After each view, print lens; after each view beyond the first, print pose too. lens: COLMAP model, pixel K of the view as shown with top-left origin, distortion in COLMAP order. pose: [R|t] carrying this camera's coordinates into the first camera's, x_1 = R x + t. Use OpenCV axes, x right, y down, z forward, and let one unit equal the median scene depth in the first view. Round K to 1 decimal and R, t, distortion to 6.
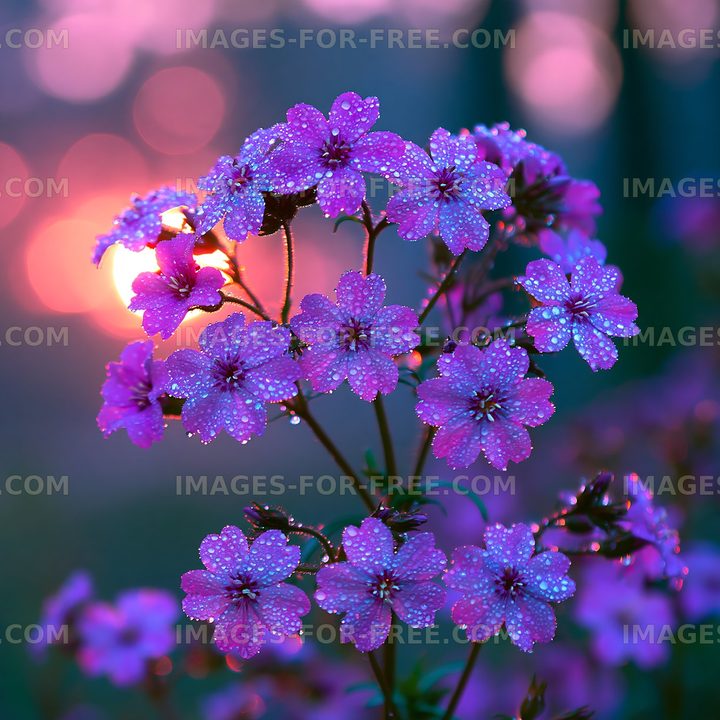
lens RADIAL K [[442.2, 0, 360.0], [0, 442.2, 360.0], [0, 0, 1]] dist [0.000166, -0.000361]
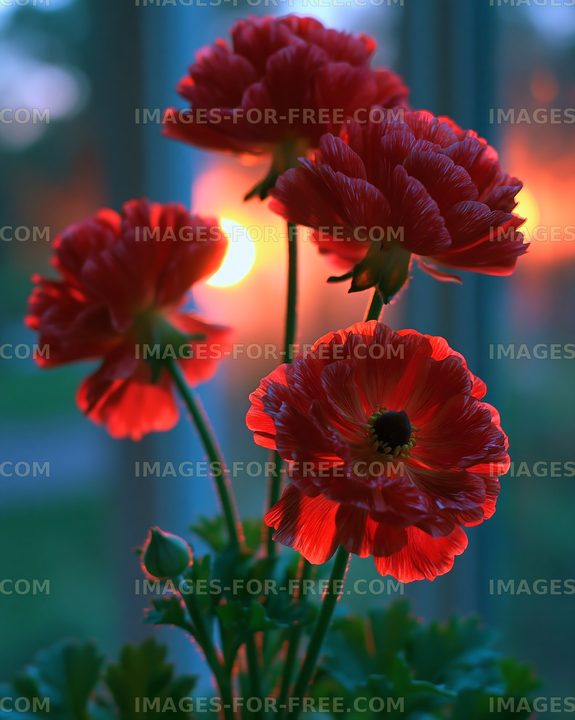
lens RADIAL K [[350.2, 0, 279.6], [0, 350.2, 368.8], [0, 0, 1]] dist [0.001333, -0.000219]
pose [[0.999997, 0.000158, -0.002390, -0.000518], [-0.000158, 1.000000, -0.000185, -0.676568], [0.002390, 0.000185, 0.999997, -0.000538]]
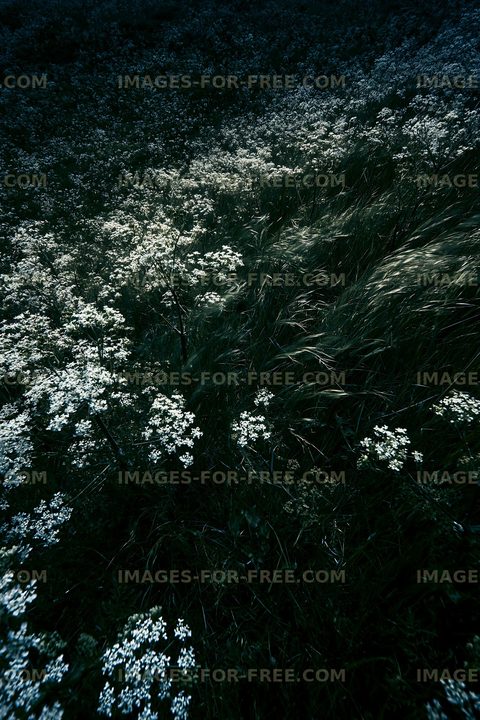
lens RADIAL K [[295.2, 0, 240.0], [0, 295.2, 360.0], [0, 0, 1]] dist [-0.000249, -0.000106]
pose [[0.999995, 0.000216, -0.003190, -0.000433], [-0.000219, 0.999999, -0.001015, -0.396326], [0.003190, 0.001016, 0.999994, -0.000913]]
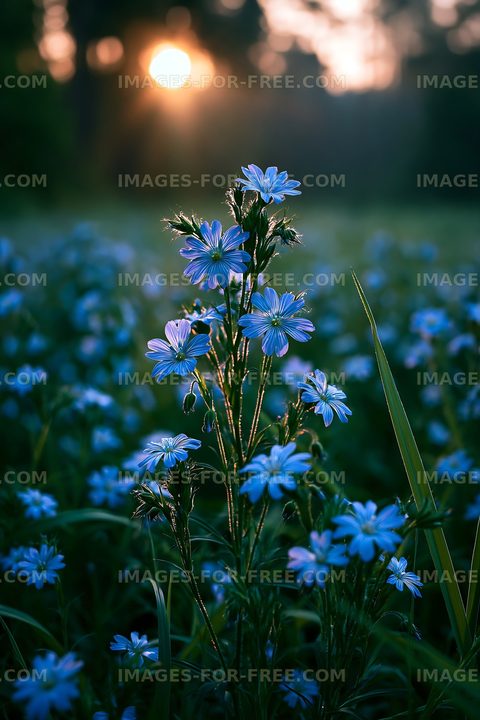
lens RADIAL K [[295.2, 0, 240.0], [0, 295.2, 360.0], [0, 0, 1]] dist [-0.000249, -0.000106]
pose [[0.999996, -0.000136, -0.002816, -0.000563], [0.000131, 0.999998, -0.001735, -1.195057], [0.002817, 0.001734, 0.999995, -0.000835]]
